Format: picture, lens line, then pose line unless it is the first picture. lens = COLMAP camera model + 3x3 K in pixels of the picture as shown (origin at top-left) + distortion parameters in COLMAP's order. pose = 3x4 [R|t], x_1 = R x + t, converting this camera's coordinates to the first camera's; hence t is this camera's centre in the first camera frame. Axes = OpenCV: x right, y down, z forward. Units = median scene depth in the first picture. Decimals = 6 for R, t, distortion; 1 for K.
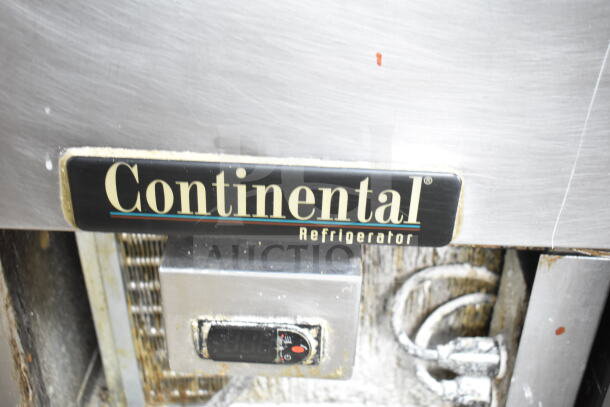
lens RADIAL K [[788.4, 0, 305.0], [0, 788.4, 203.5], [0, 0, 1]] dist [-0.020897, -0.013081]
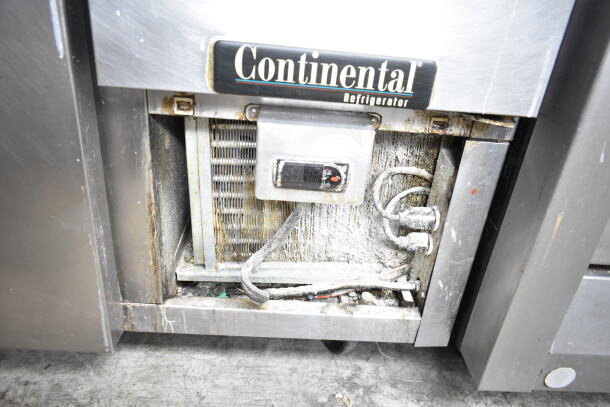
lens RADIAL K [[480.4, 0, 305.0], [0, 480.4, 203.5], [0, 0, 1]] dist [-0.006647, -0.001325]
pose [[0.995795, 0.022256, 0.088870, -0.182850], [-0.014806, 0.996387, -0.083630, 0.362001], [-0.090410, 0.081962, 0.992526, -0.026254]]
